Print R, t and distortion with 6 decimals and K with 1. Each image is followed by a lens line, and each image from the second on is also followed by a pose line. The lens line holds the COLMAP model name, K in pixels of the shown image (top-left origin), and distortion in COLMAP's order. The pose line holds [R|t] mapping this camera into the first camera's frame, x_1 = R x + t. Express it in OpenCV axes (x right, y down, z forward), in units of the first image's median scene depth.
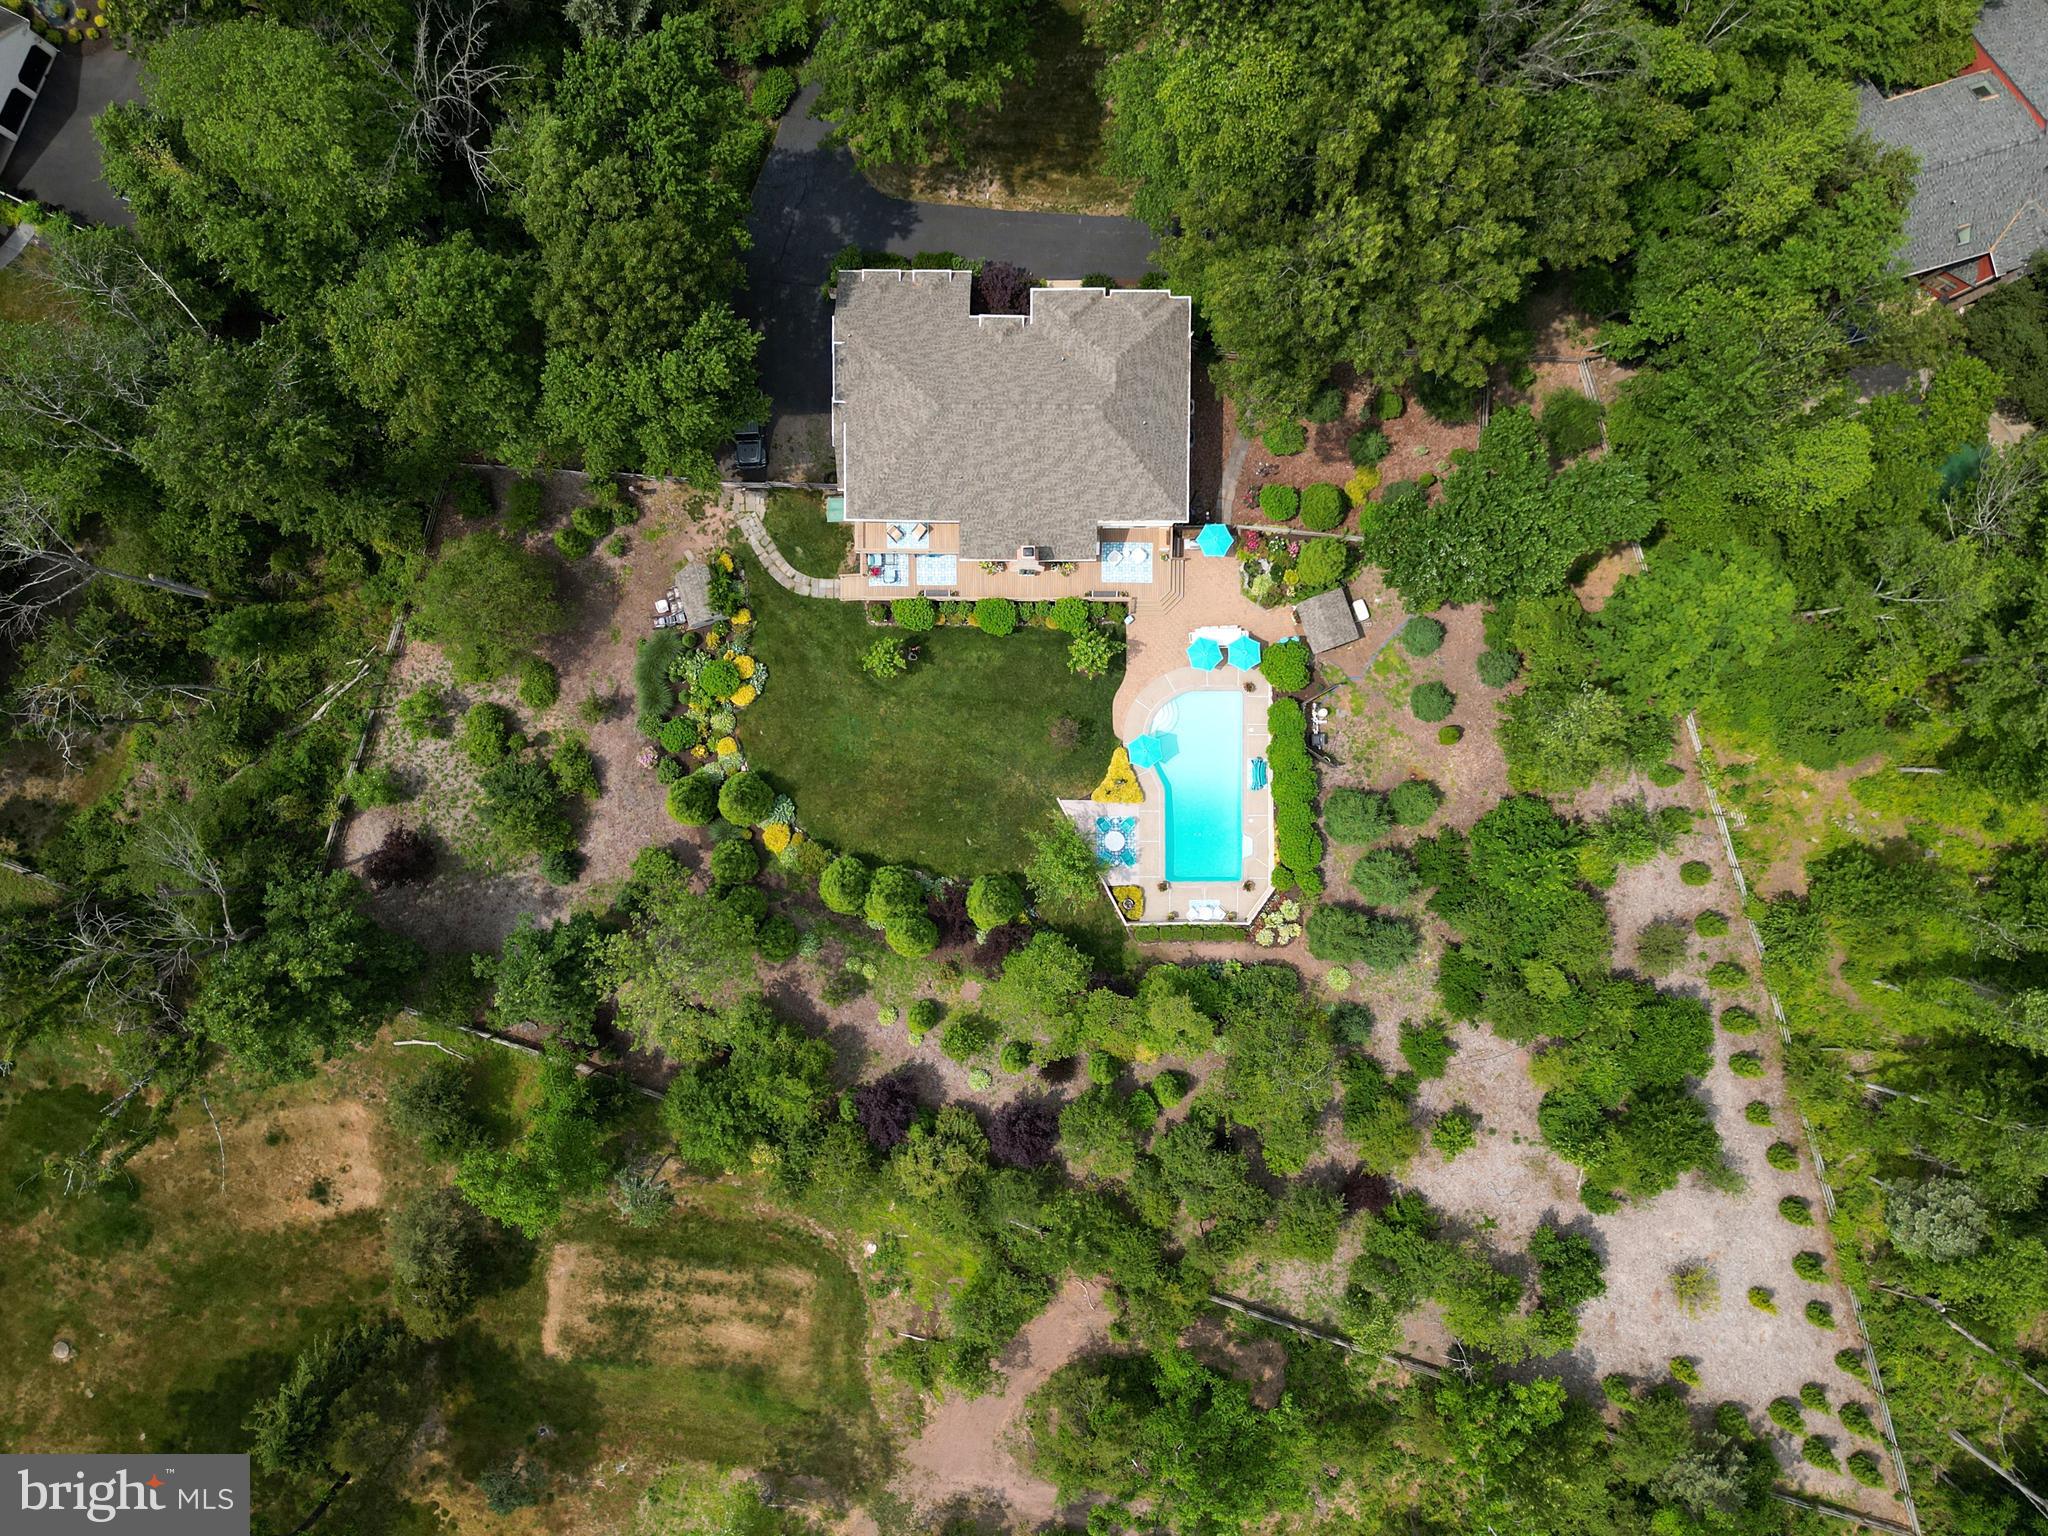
lens RADIAL K [[1520.6, 0, 1024.0], [0, 1520.6, 768.0], [0, 0, 1]] dist [0.003033, -0.000399]
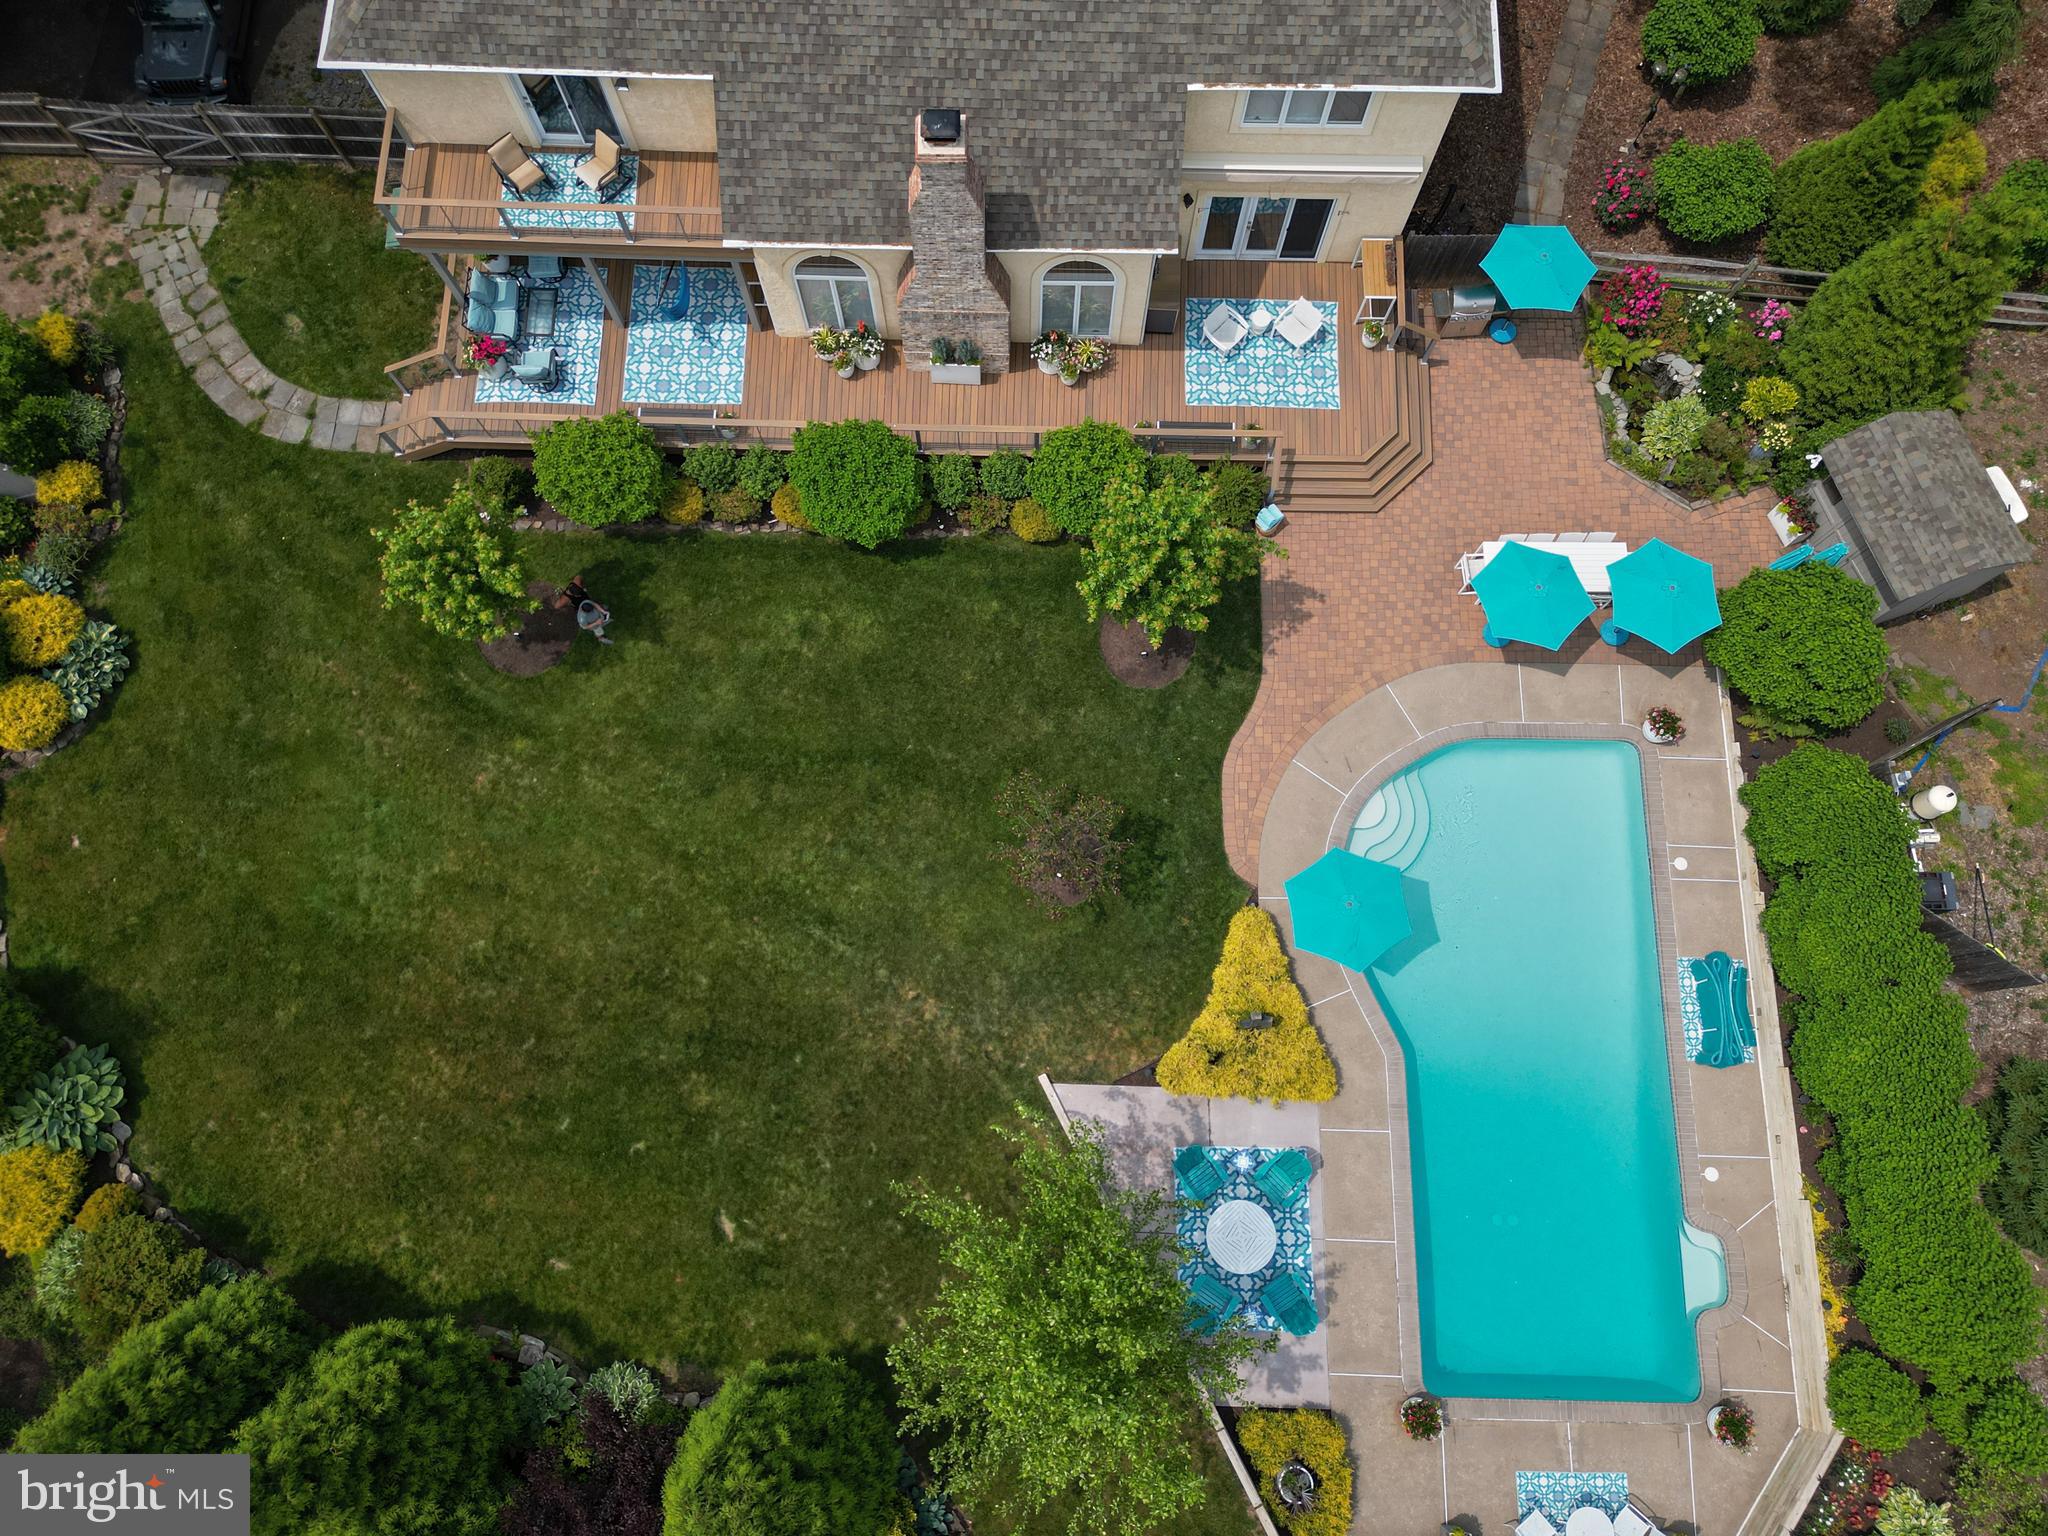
lens RADIAL K [[1422.4, 0, 1024.0], [0, 1422.4, 768.0], [0, 0, 1]] dist [0.051544, -0.047396]
pose [[0.999623, 0.012769, -0.024319, 0.024684], [-0.018628, 0.965808, -0.258587, 0.033569], [0.020186, 0.258943, 0.965682, 0.718326]]
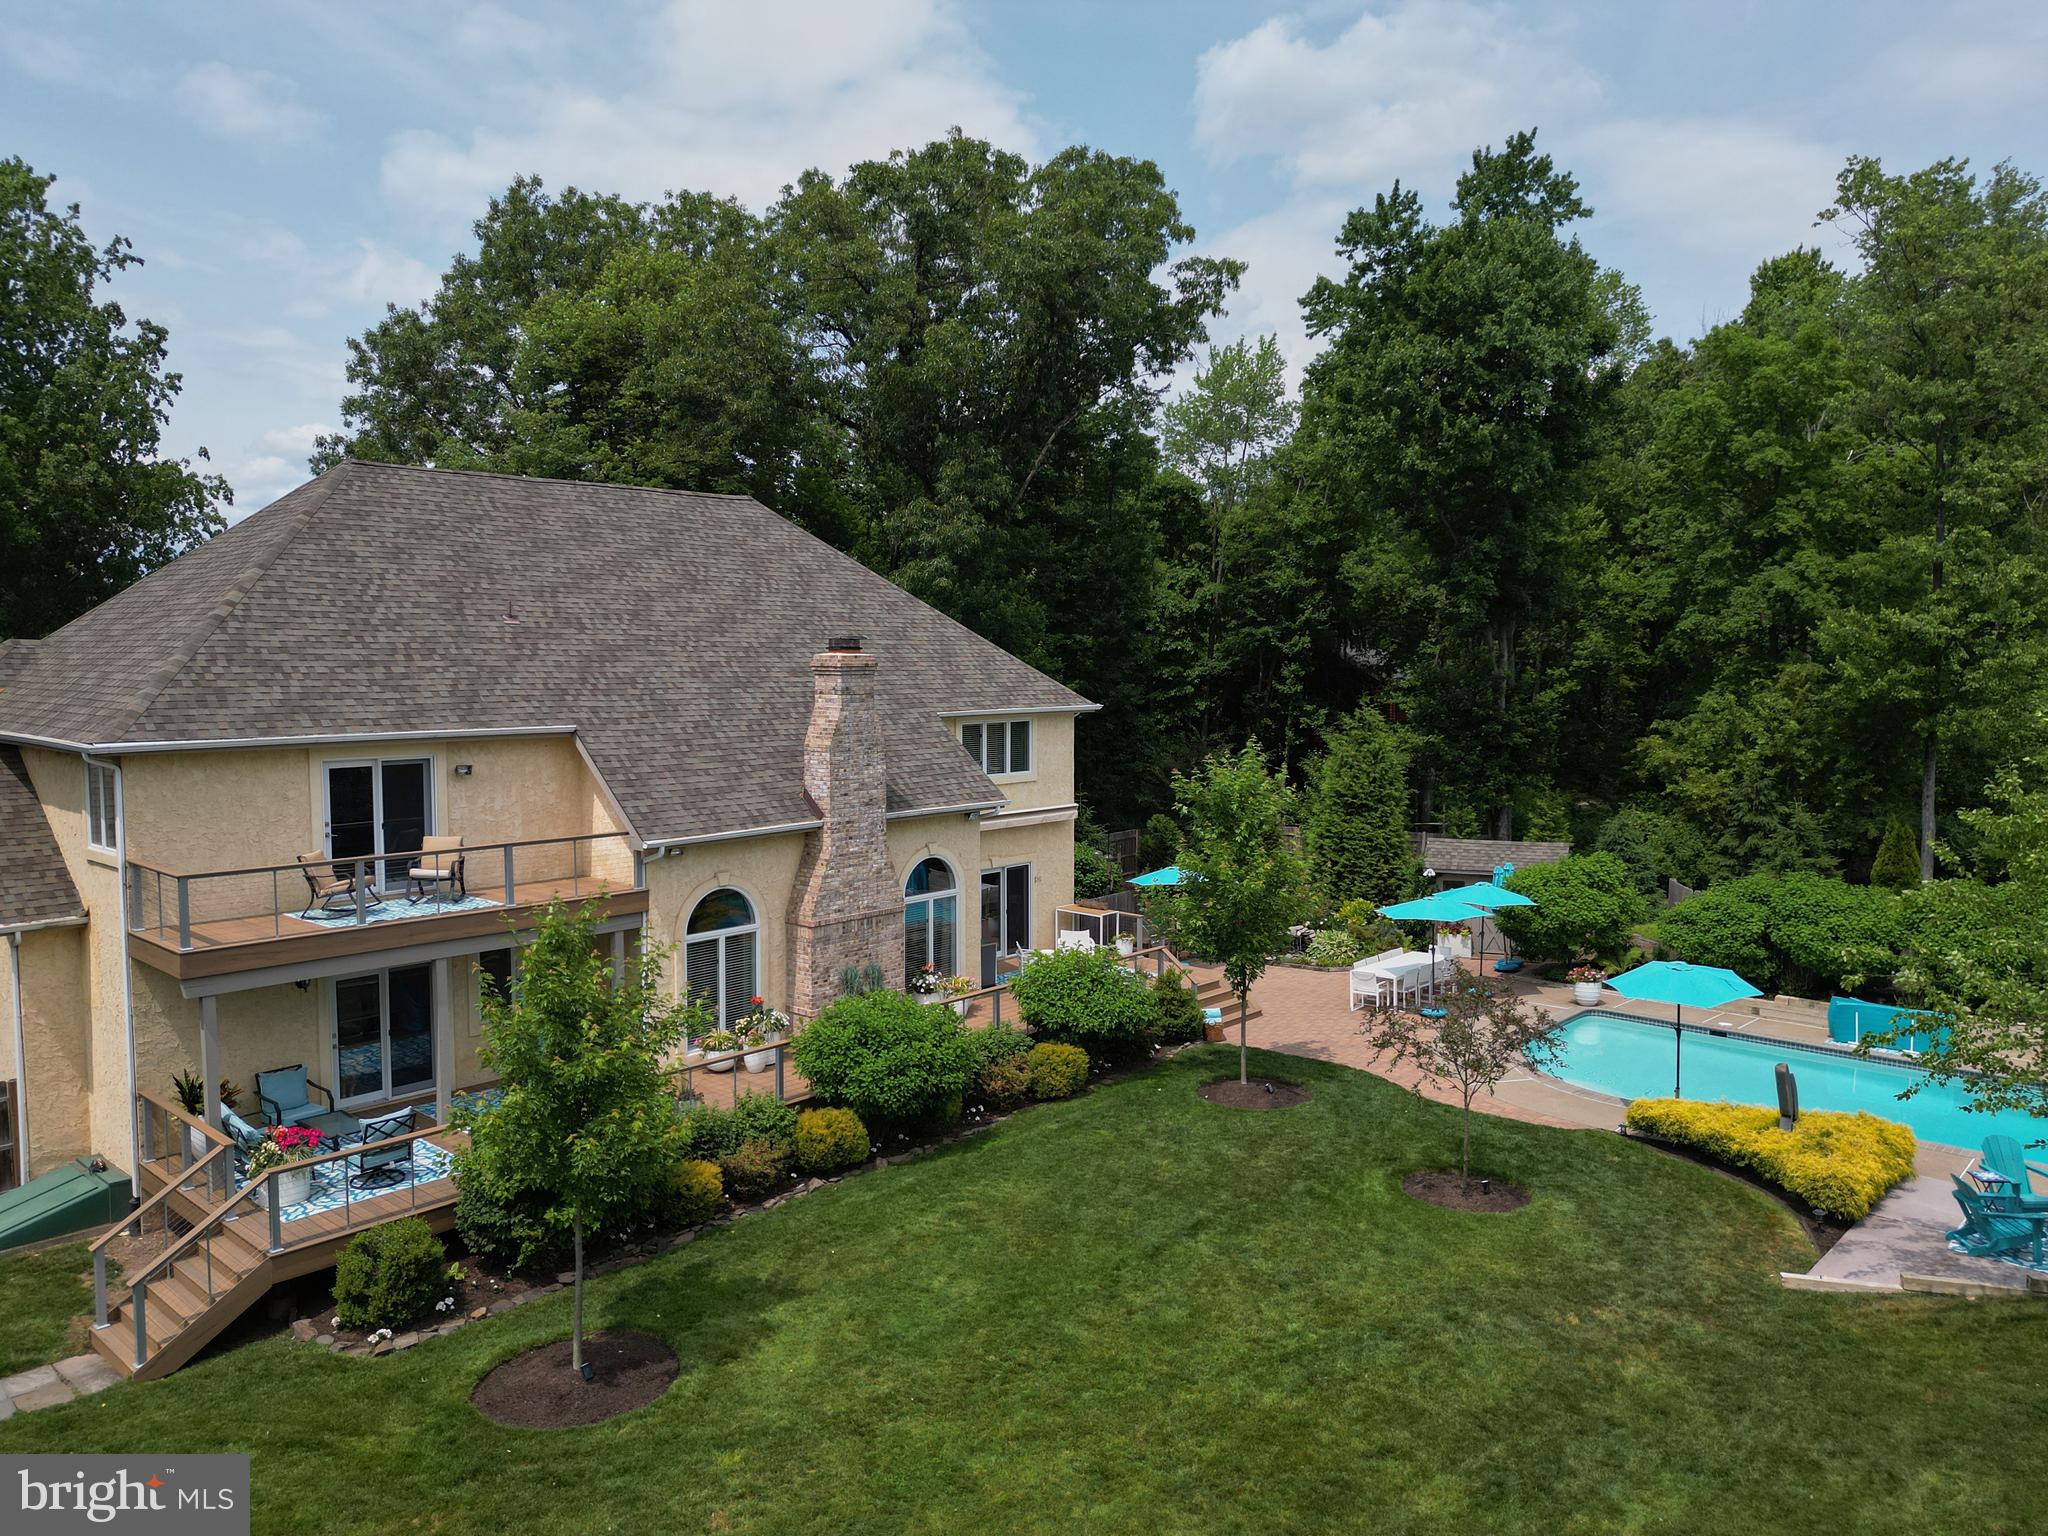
lens RADIAL K [[1520.6, 0, 1024.0], [0, 1520.6, 768.0], [0, 0, 1]] dist [0.003033, -0.000399]
pose [[0.675539, -0.076614, 0.733333, -0.178277], [0.736461, 0.022005, -0.676122, 0.081923], [0.035664, 0.996818, 0.071289, 0.924082]]
